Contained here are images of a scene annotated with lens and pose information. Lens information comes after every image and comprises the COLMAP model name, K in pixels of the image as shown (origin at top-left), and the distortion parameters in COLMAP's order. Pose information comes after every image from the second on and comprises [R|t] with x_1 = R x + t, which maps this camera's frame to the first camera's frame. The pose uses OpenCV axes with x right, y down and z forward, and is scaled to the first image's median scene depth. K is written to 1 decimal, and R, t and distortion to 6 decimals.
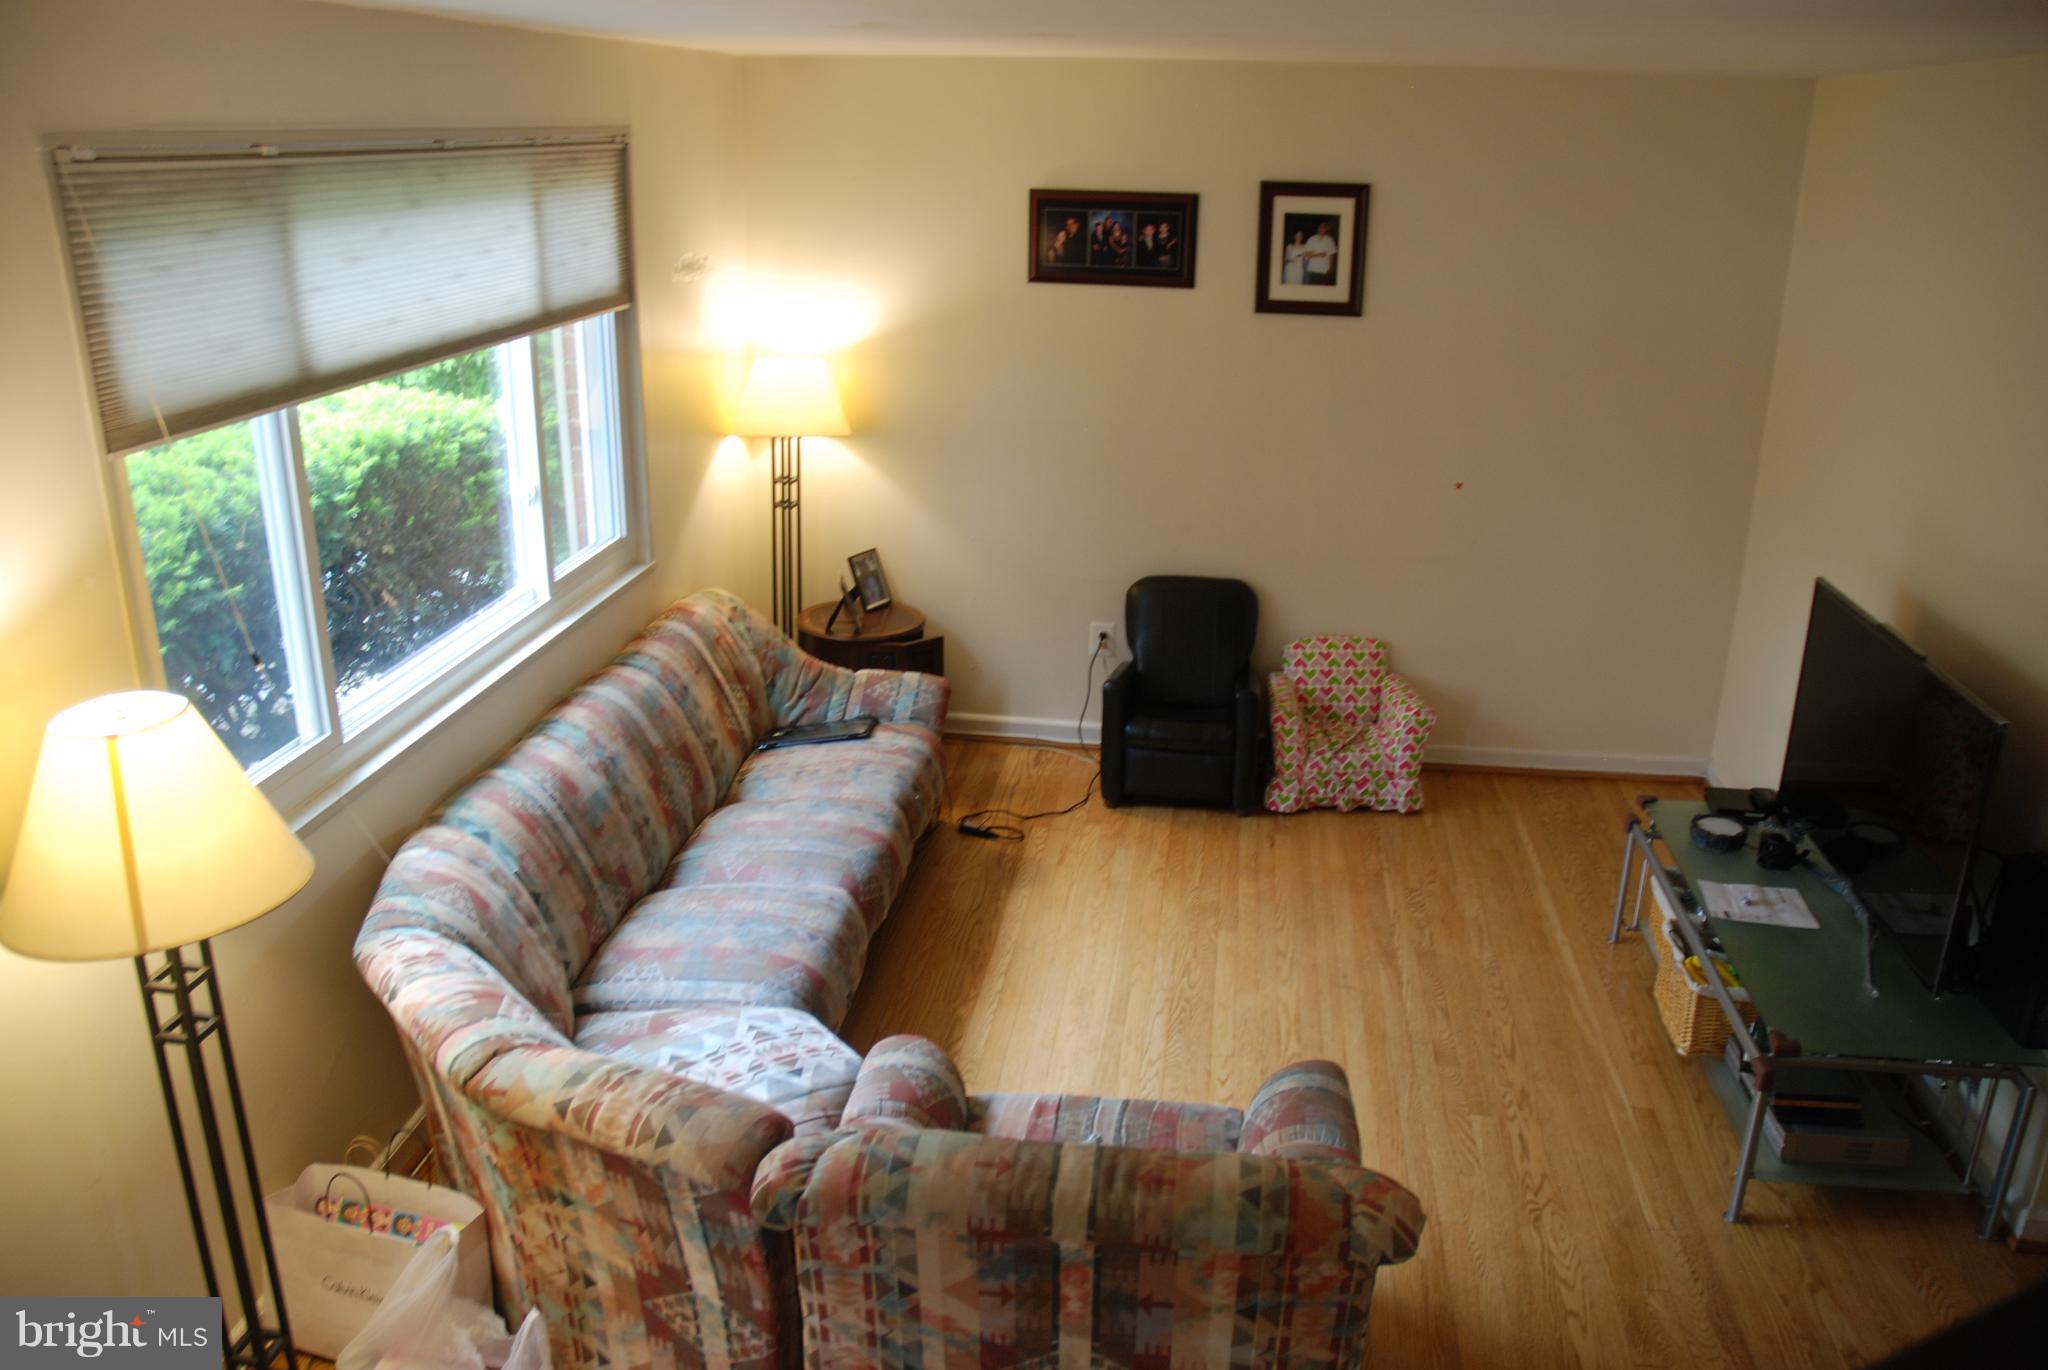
lens RADIAL K [[1640.4, 0, 1024.0], [0, 1640.4, 685.0], [0, 0, 1]] dist [-0.147329, 0.147138]
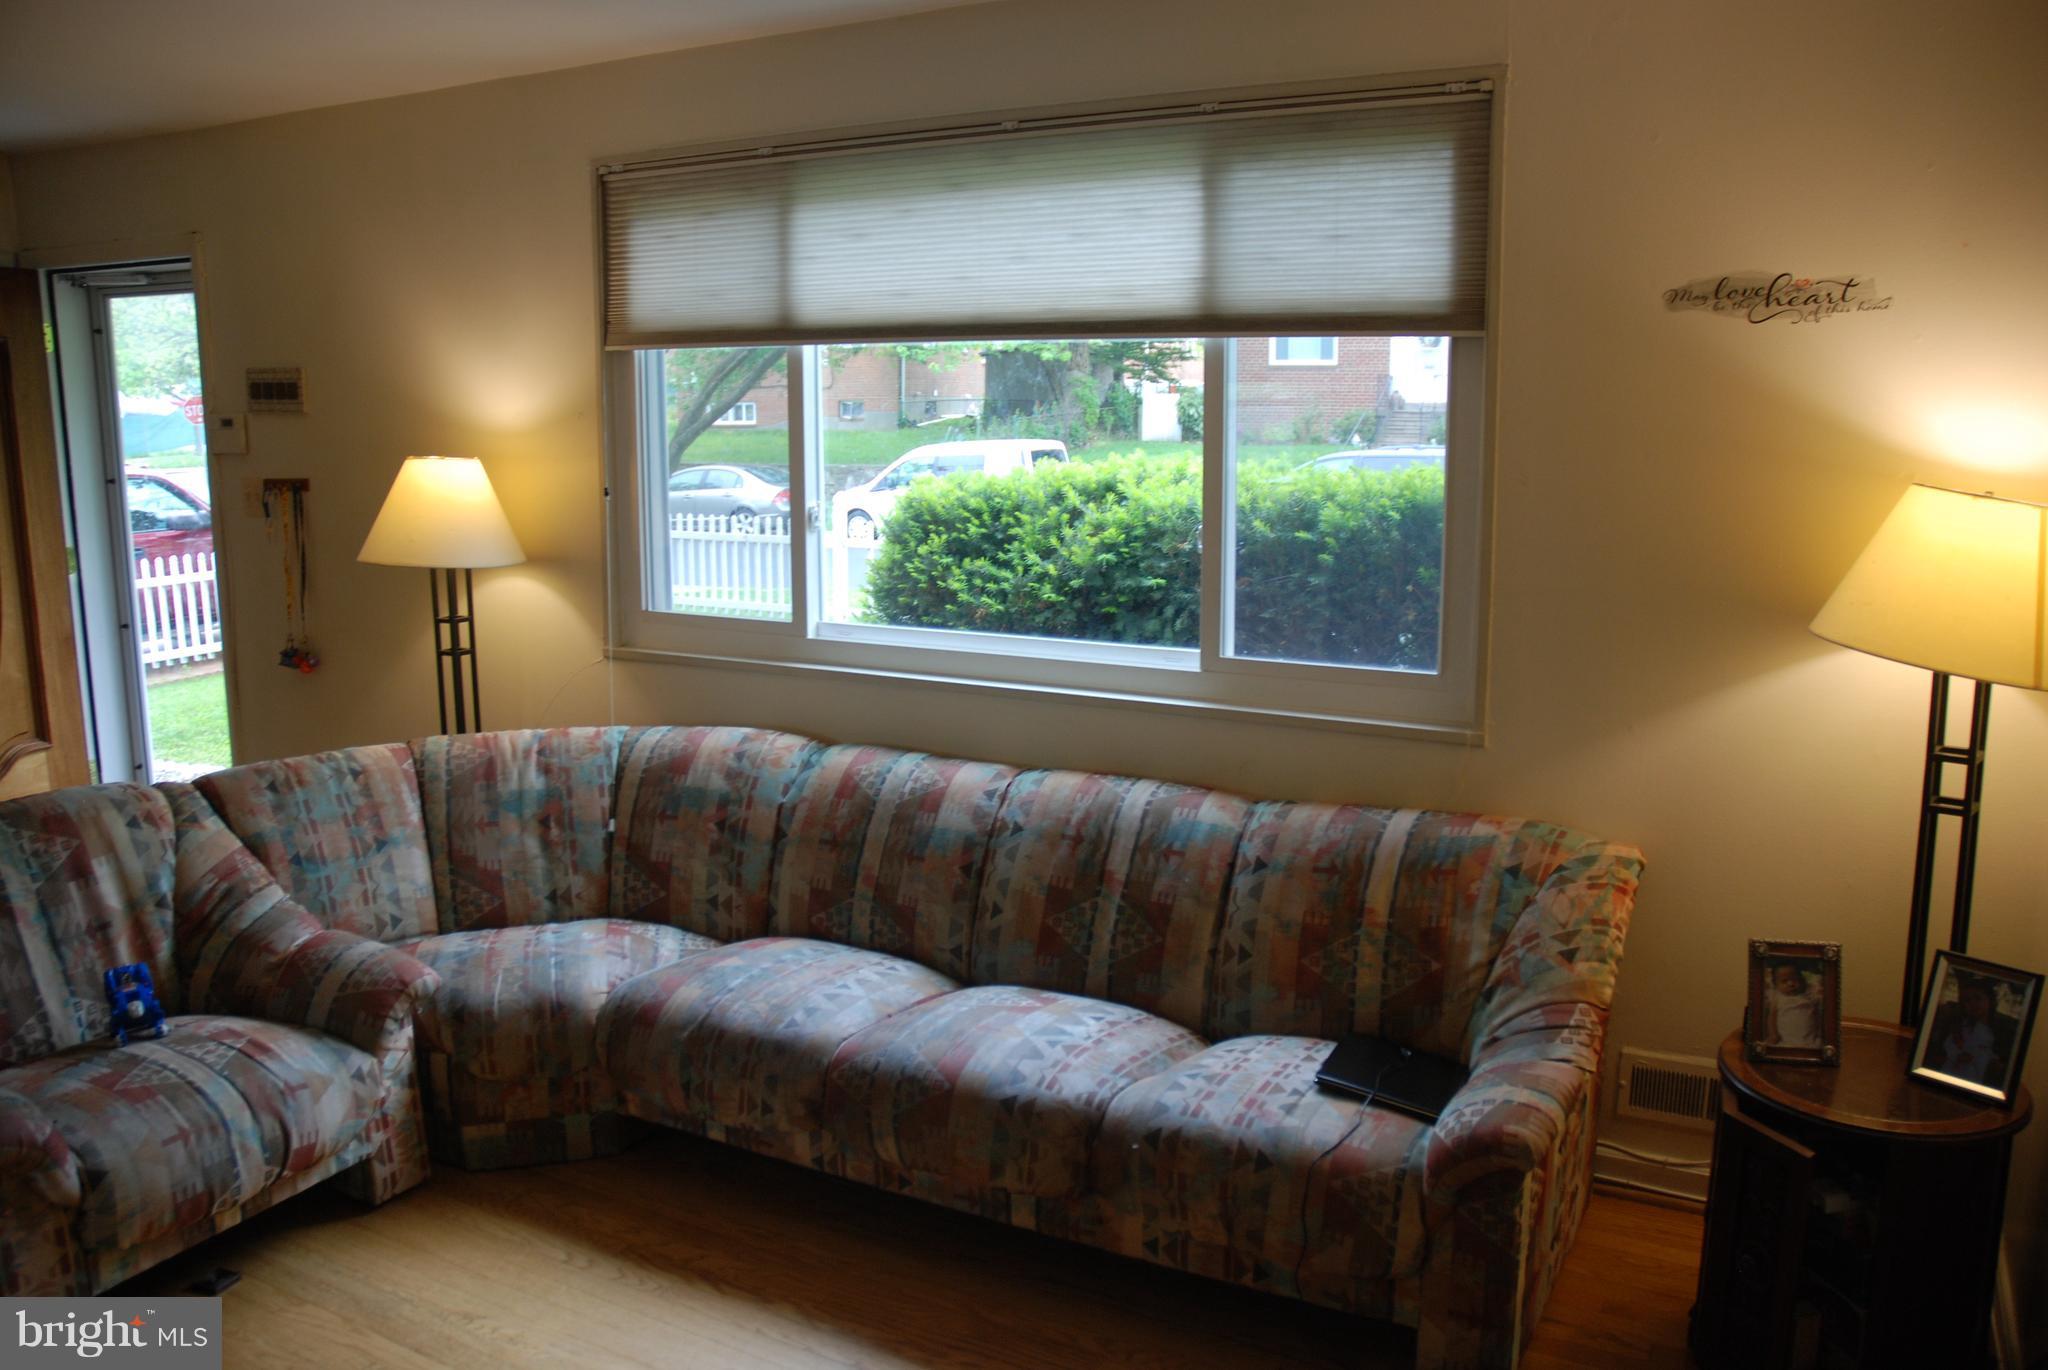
lens RADIAL K [[1640.4, 0, 1024.0], [0, 1640.4, 685.0], [0, 0, 1]] dist [-0.147329, 0.147138]
pose [[-0.396770, 0.155664, -0.904623, 0.510721], [-0.299299, 0.909716, 0.287814, -0.270145], [0.867752, 0.384948, -0.314358, 1.253963]]
